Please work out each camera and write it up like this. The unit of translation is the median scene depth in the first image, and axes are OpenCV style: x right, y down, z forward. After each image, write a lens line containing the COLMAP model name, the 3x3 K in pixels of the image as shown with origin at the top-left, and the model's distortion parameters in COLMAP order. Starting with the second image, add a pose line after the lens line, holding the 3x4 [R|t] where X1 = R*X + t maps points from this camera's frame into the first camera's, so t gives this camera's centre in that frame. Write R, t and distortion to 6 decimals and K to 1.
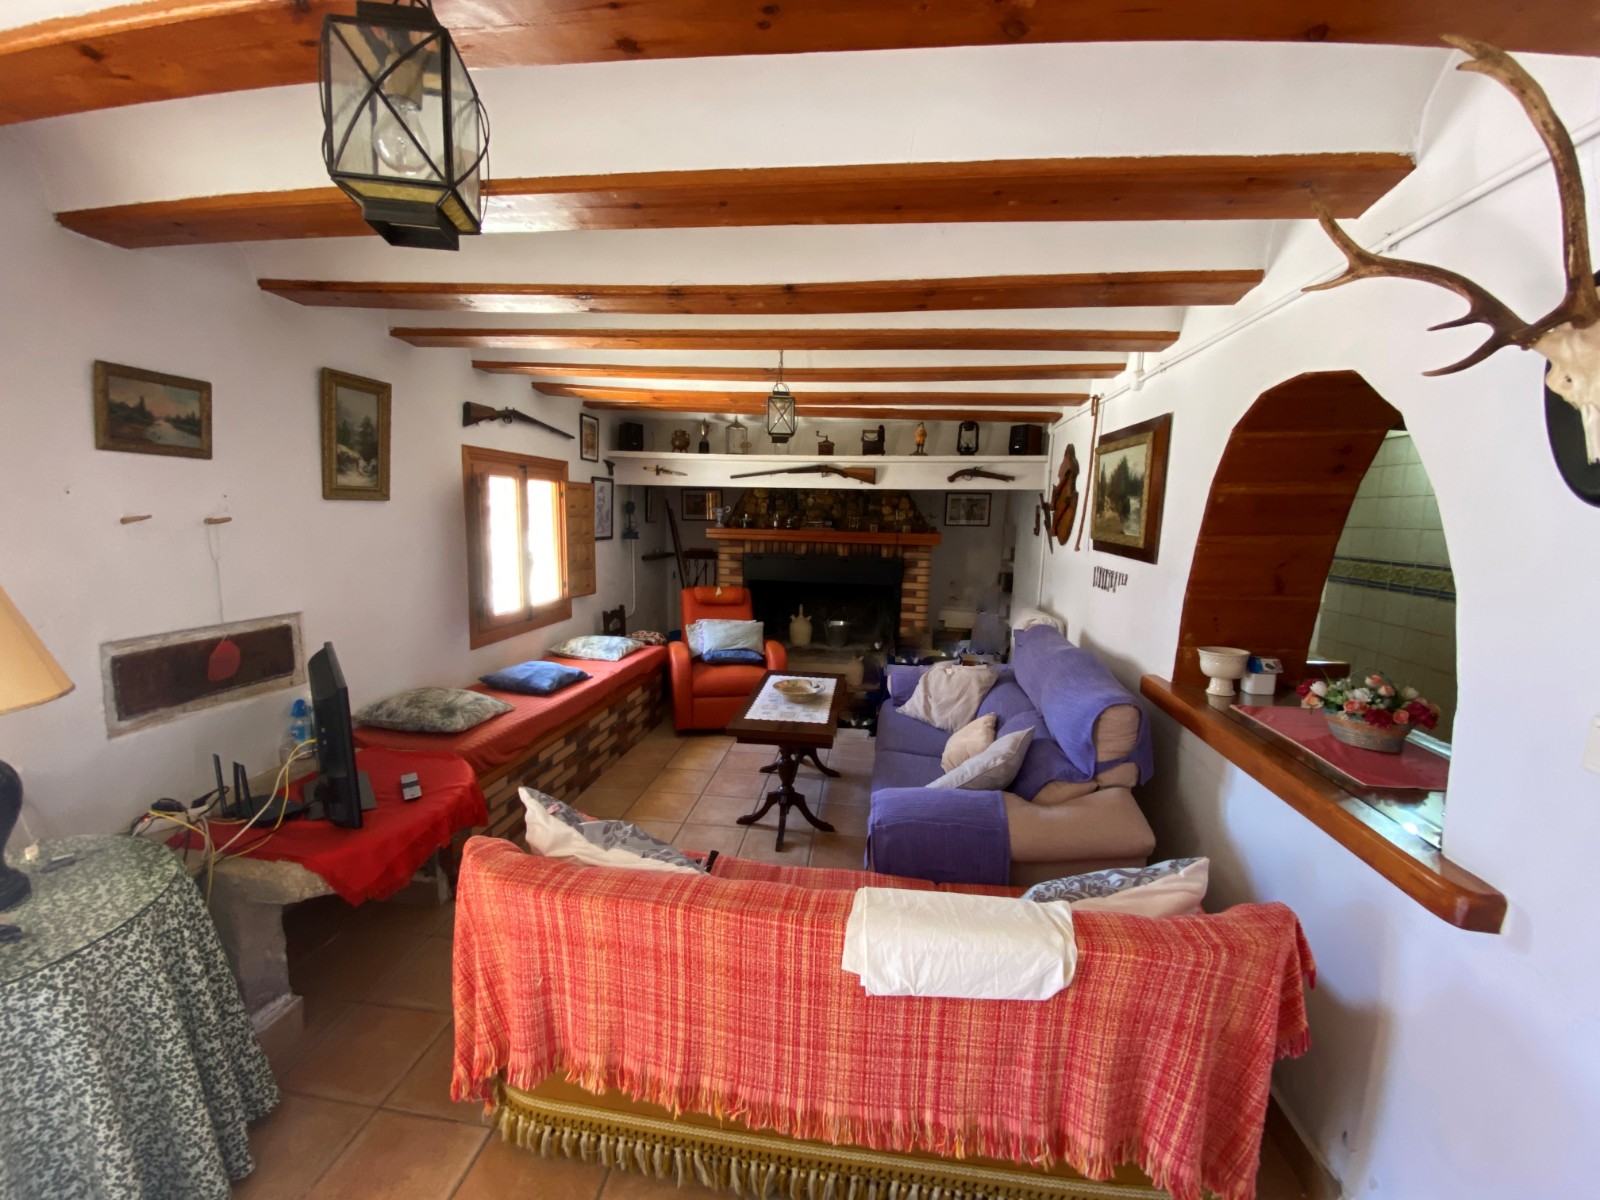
lens RADIAL K [[650.8, 0, 804.8], [0, 650.8, 604.6], [0, 0, 1]] dist [0.011705, -0.015584]
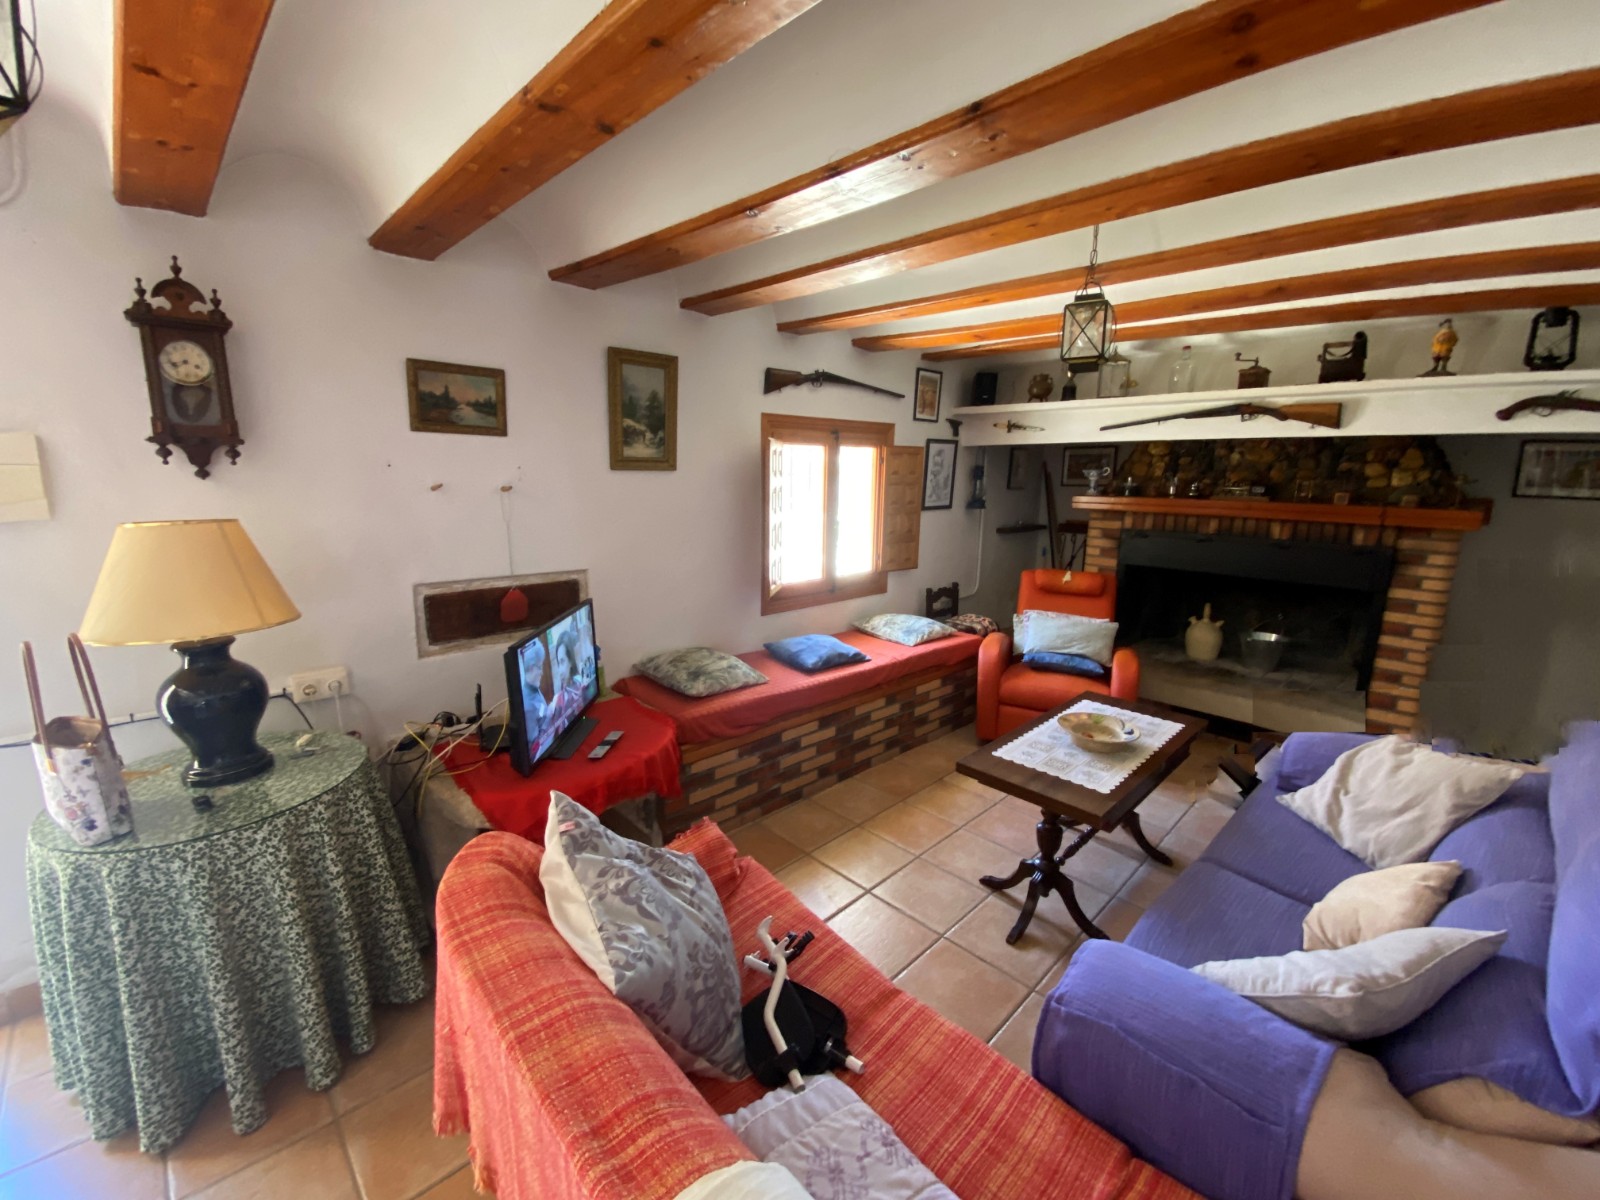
lens RADIAL K [[650.8, 0, 784.4], [0, 650.8, 606.2], [0, 0, 1]] dist [0.011705, -0.015584]
pose [[0.770153, 0.112596, -0.627842, 0.170589], [-0.079823, 0.993572, 0.080269, -0.034086], [0.632845, -0.011704, 0.774190, 0.261928]]
